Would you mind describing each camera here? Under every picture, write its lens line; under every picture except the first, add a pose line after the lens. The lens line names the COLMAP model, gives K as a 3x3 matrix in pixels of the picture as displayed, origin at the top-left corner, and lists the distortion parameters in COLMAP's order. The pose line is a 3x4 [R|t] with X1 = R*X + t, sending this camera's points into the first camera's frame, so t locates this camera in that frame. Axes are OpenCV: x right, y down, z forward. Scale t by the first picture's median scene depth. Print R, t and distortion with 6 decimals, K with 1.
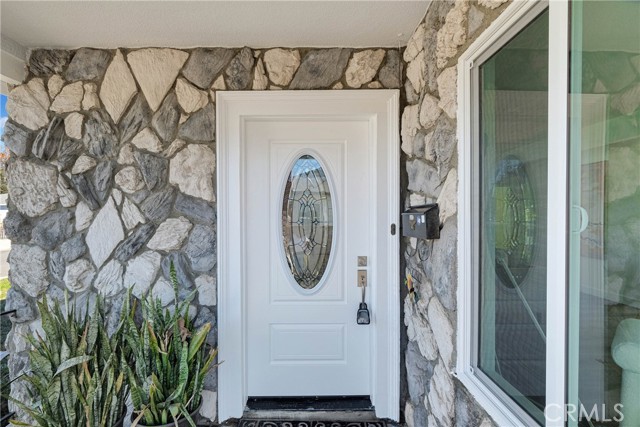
lens RADIAL K [[277.4, 0, 313.3], [0, 277.4, 215.2], [0, 0, 1]] dist [-0.000497, -0.000644]
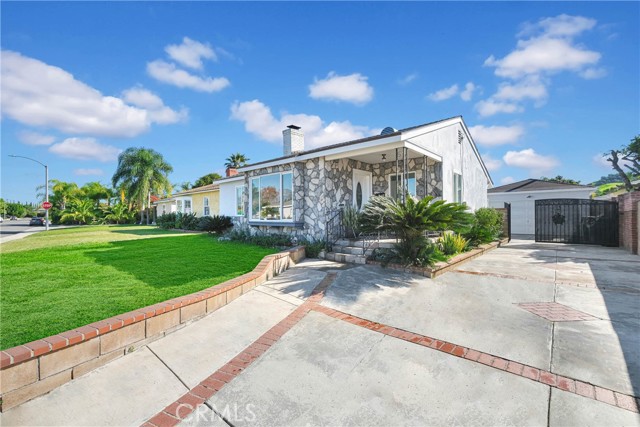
lens RADIAL K [[277.4, 0, 313.3], [0, 277.4, 215.2], [0, 0, 1]] dist [-0.000497, -0.000644]
pose [[0.679434, 0.002605, 0.733732, -4.441733], [0.010506, 0.999857, -0.013278, 0.449321], [-0.733662, 0.016730, 0.679309, -1.828757]]
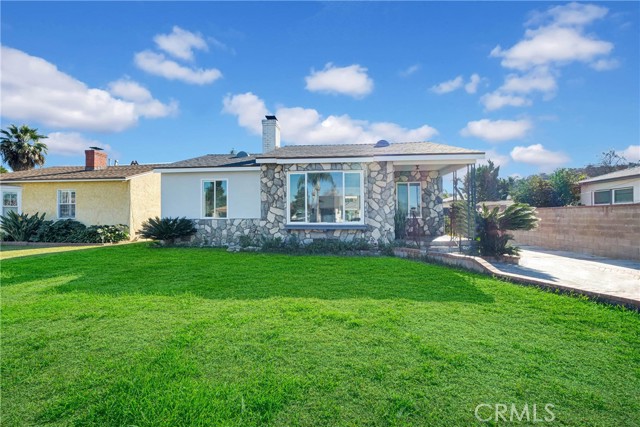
lens RADIAL K [[277.4, 0, 313.3], [0, 277.4, 215.2], [0, 0, 1]] dist [-0.000497, -0.000644]
pose [[0.091439, 0.017904, 0.995650, -5.738566], [0.014736, 0.999705, -0.019330, 0.422228], [-0.995702, 0.016440, 0.091148, 1.924100]]
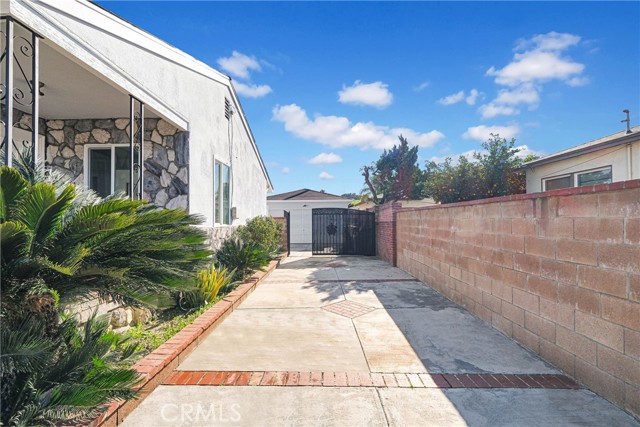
lens RADIAL K [[277.4, 0, 313.3], [0, 277.4, 215.2], [0, 0, 1]] dist [-0.000497, -0.000644]
pose [[0.041680, 0.028027, 0.998738, -2.059276], [0.016251, 0.999455, -0.028725, 0.372394], [-0.998999, 0.017428, 0.041202, -1.506929]]
